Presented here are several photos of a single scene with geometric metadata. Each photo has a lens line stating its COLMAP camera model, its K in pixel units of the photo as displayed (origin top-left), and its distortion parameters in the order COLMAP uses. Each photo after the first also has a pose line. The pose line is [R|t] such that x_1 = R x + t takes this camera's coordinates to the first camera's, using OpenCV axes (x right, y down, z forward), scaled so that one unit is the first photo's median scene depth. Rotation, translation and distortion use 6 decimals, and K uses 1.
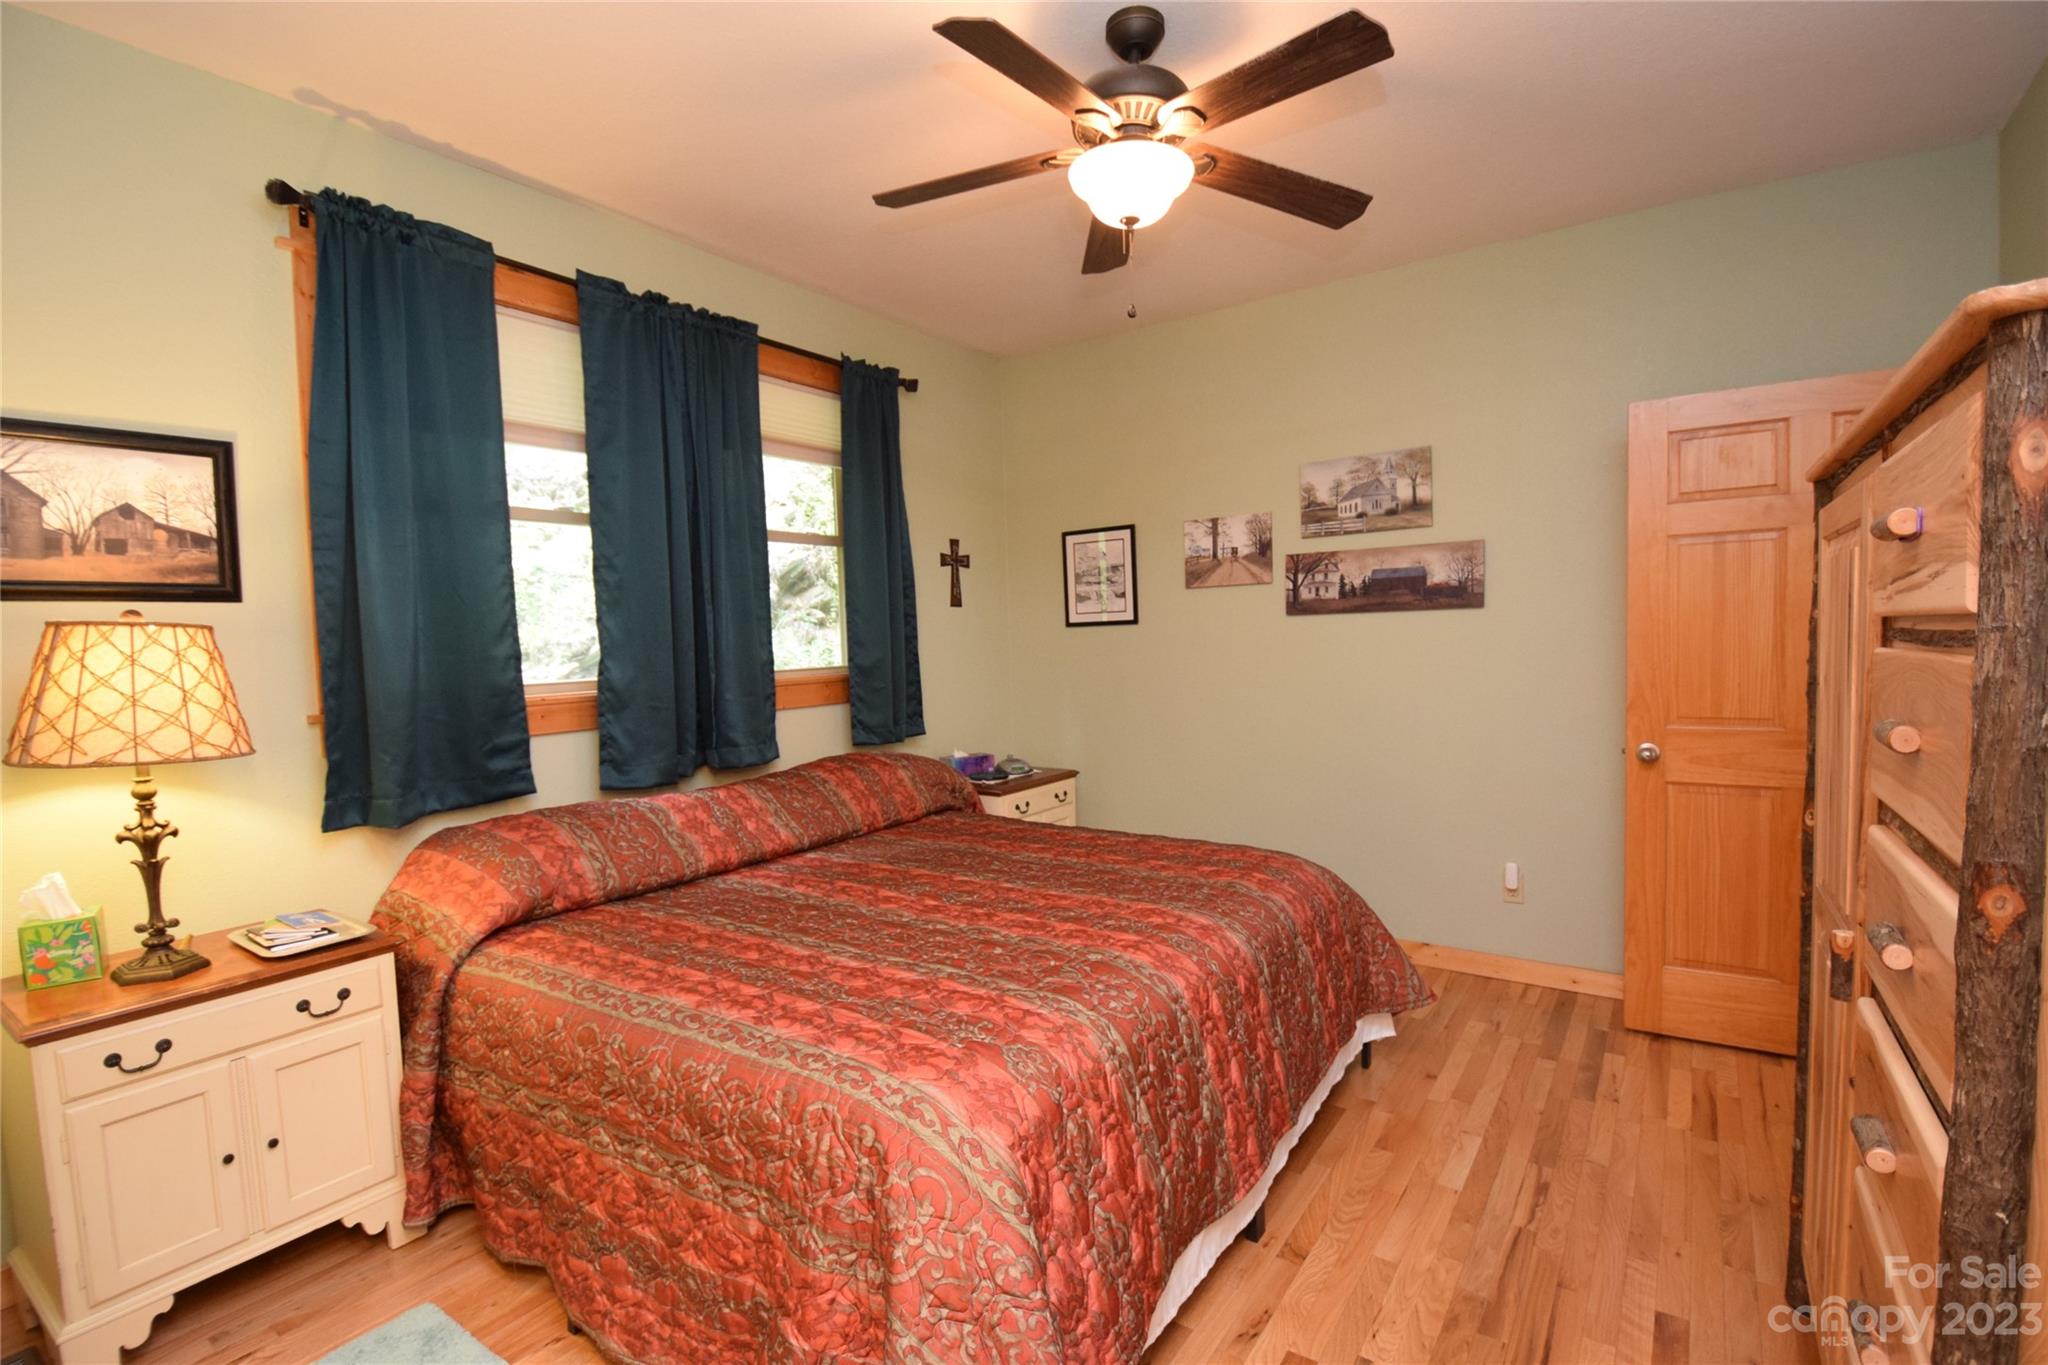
lens RADIAL K [[947.2, 0, 1021.0], [0, 947.2, 673.8], [0, 0, 1]] dist [0.002113, -0.018008]
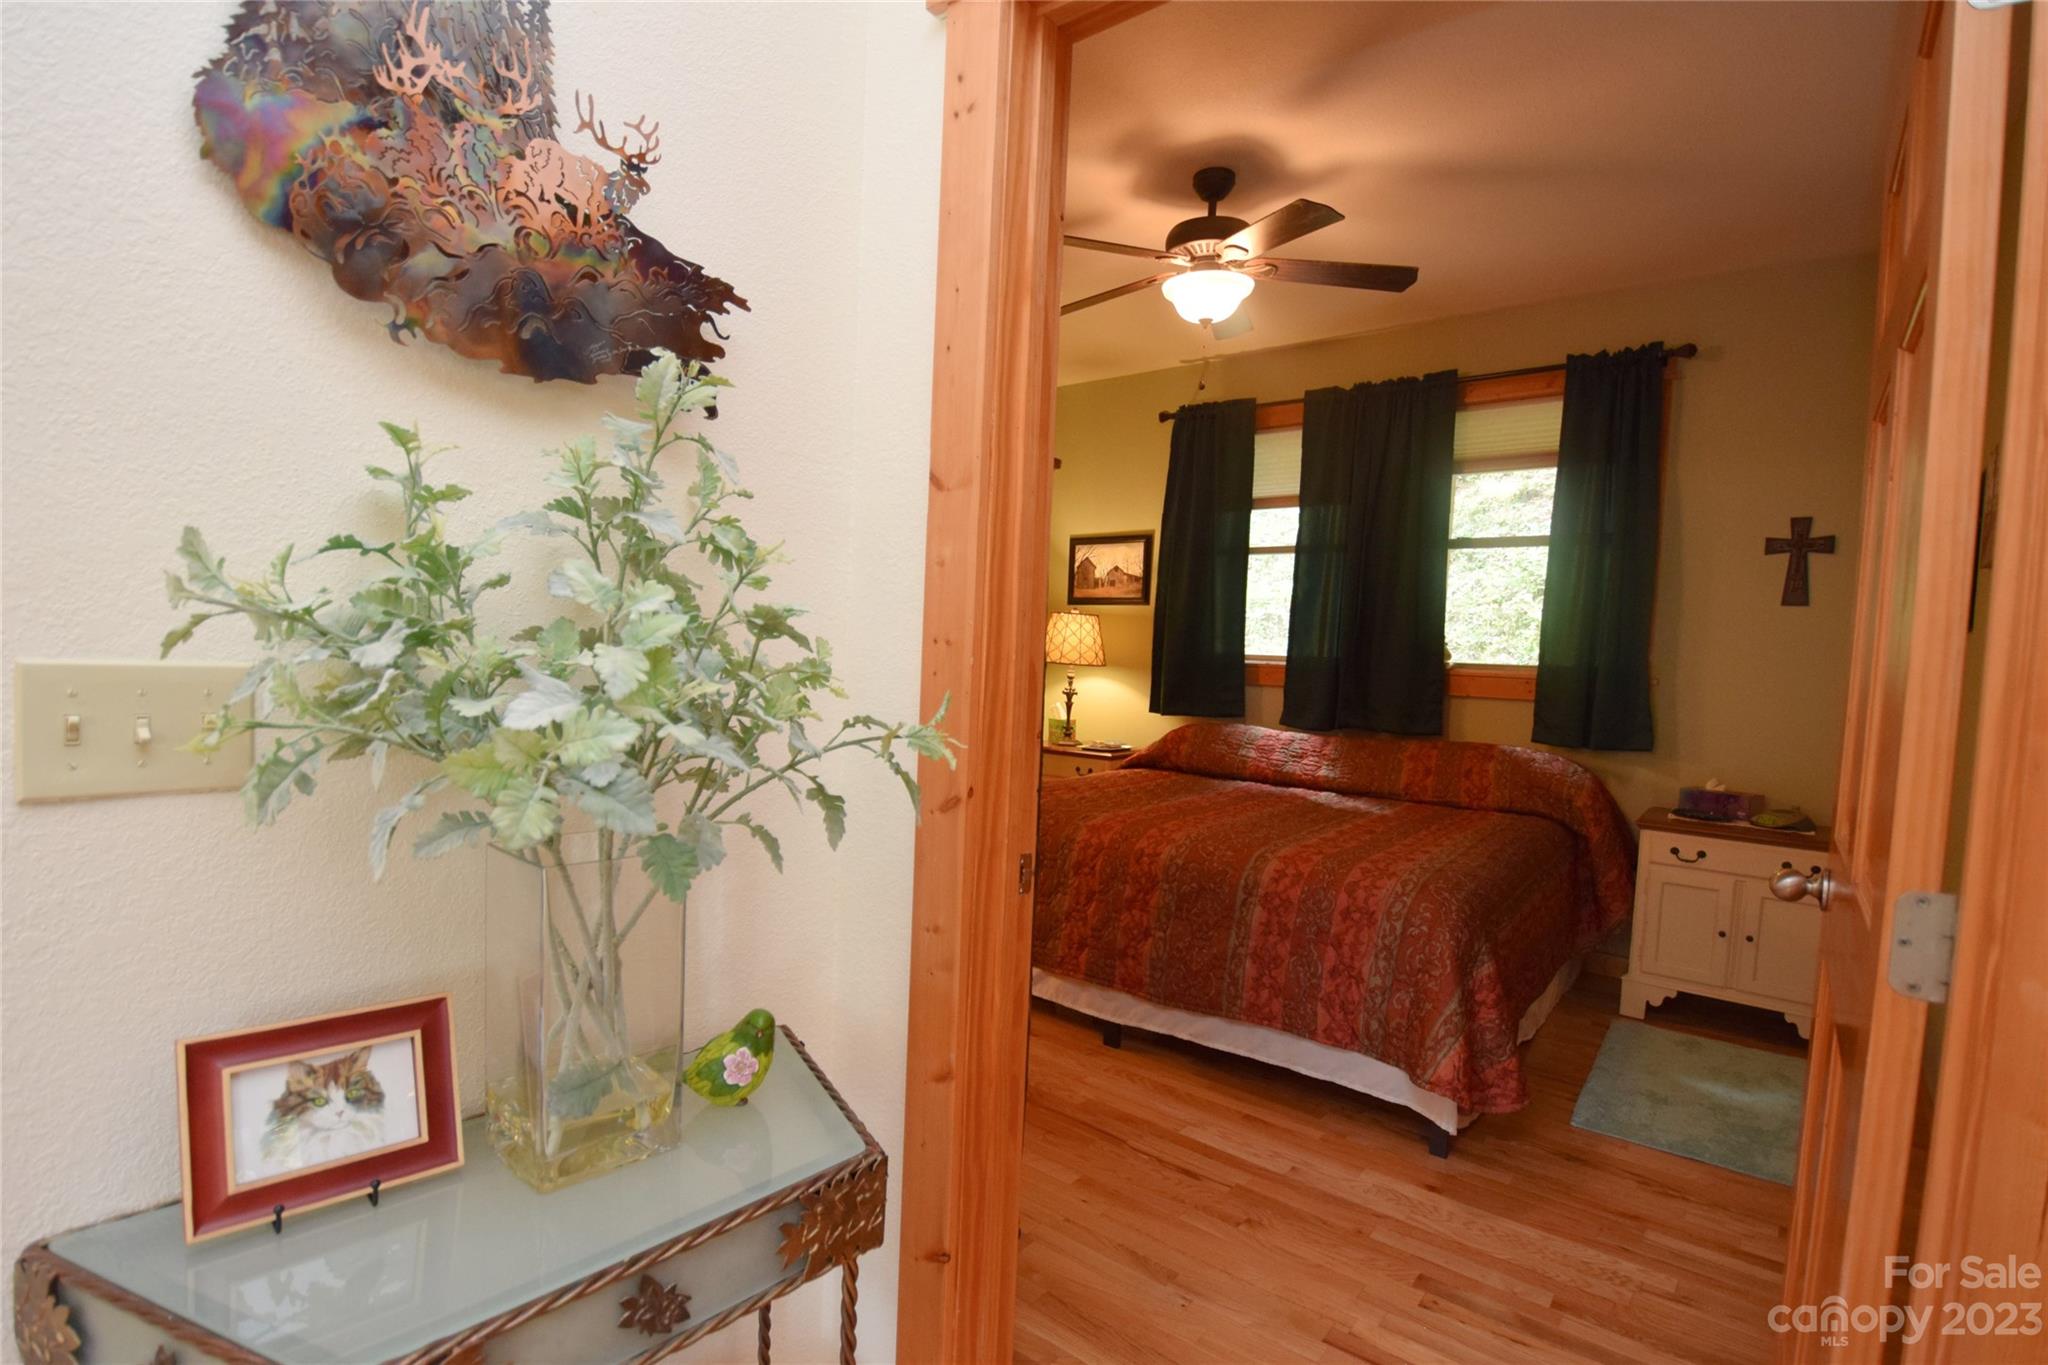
lens RADIAL K [[951.0, 0, 938.9], [0, 951.0, 696.6], [0, 0, 1]] dist [0.011558, -0.019892]
pose [[-0.118886, 0.078181, -0.989825, 1.192199], [-0.078190, 0.993062, 0.087828, -0.016752], [0.989824, 0.087836, -0.111948, 0.625789]]
